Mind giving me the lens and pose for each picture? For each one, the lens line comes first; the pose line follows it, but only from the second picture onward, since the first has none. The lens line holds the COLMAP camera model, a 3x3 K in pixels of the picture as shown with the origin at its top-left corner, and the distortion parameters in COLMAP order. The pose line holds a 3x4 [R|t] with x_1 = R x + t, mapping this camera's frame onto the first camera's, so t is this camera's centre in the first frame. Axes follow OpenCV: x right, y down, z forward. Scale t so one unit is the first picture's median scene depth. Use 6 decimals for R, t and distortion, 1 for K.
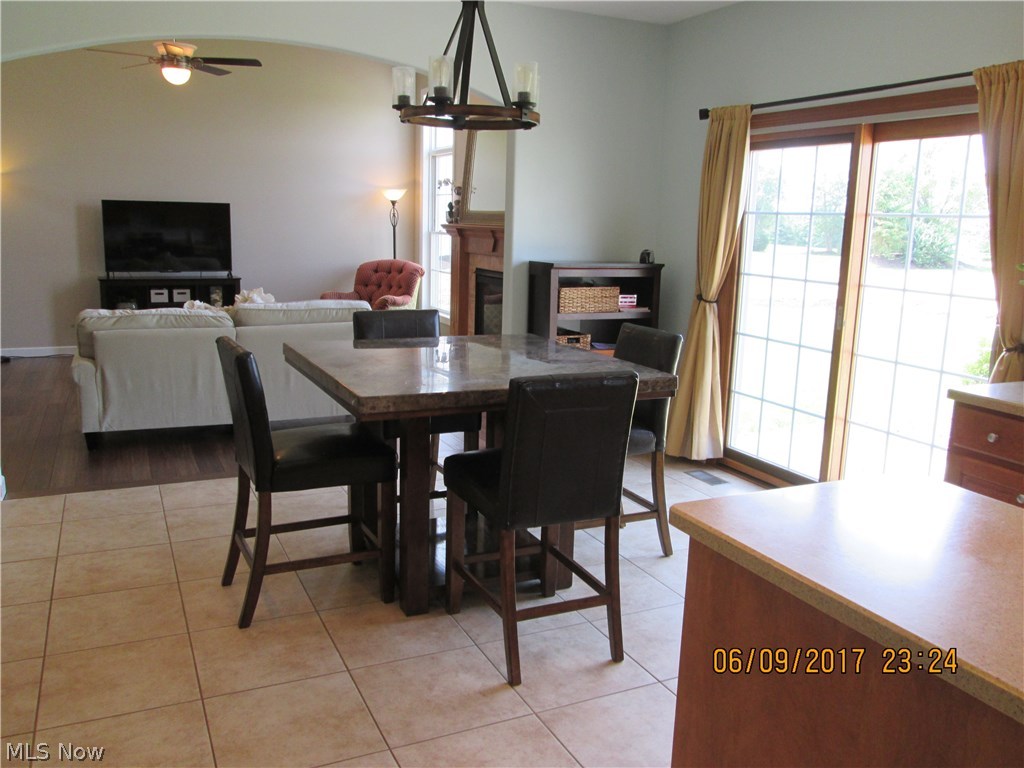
lens RADIAL K [[860.0, 0, 512.6], [0, 860.0, 385.7], [0, 0, 1]] dist [-0.040117, 0.015170]
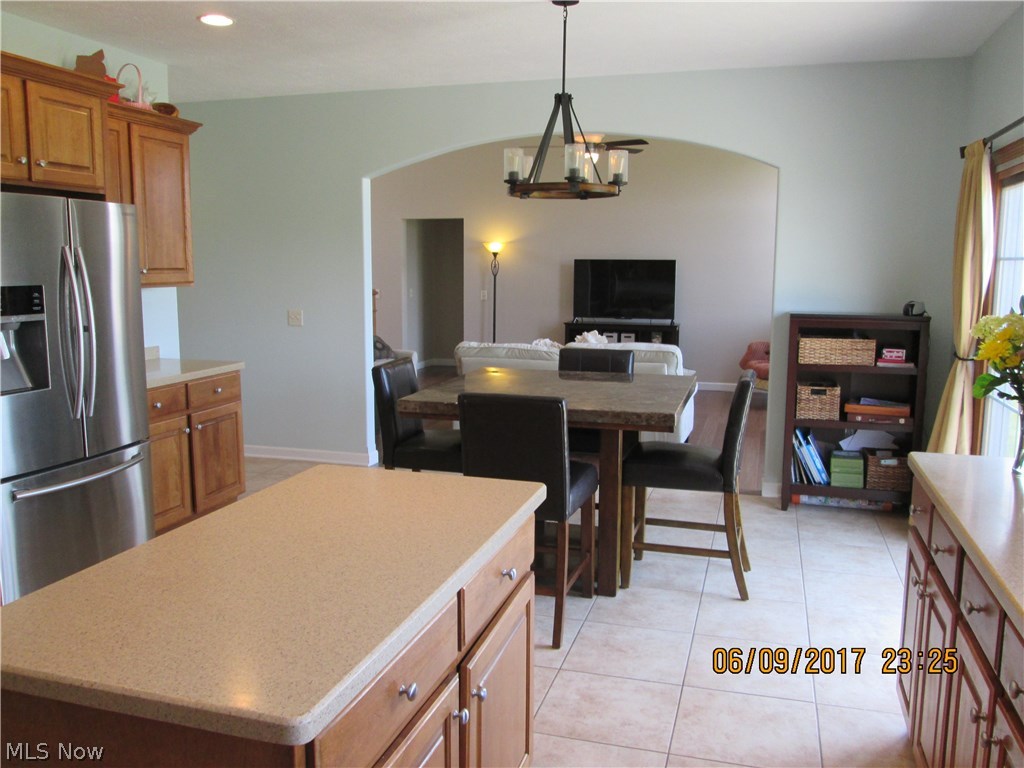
lens RADIAL K [[860.0, 0, 513.2], [0, 860.0, 383.6], [0, 0, 1]] dist [-0.040117, 0.015170]
pose [[0.744895, 0.068557, -0.663650, 0.446341], [-0.111408, 0.993522, -0.022413, -0.001000], [0.657814, 0.090631, 0.747708, 0.034131]]
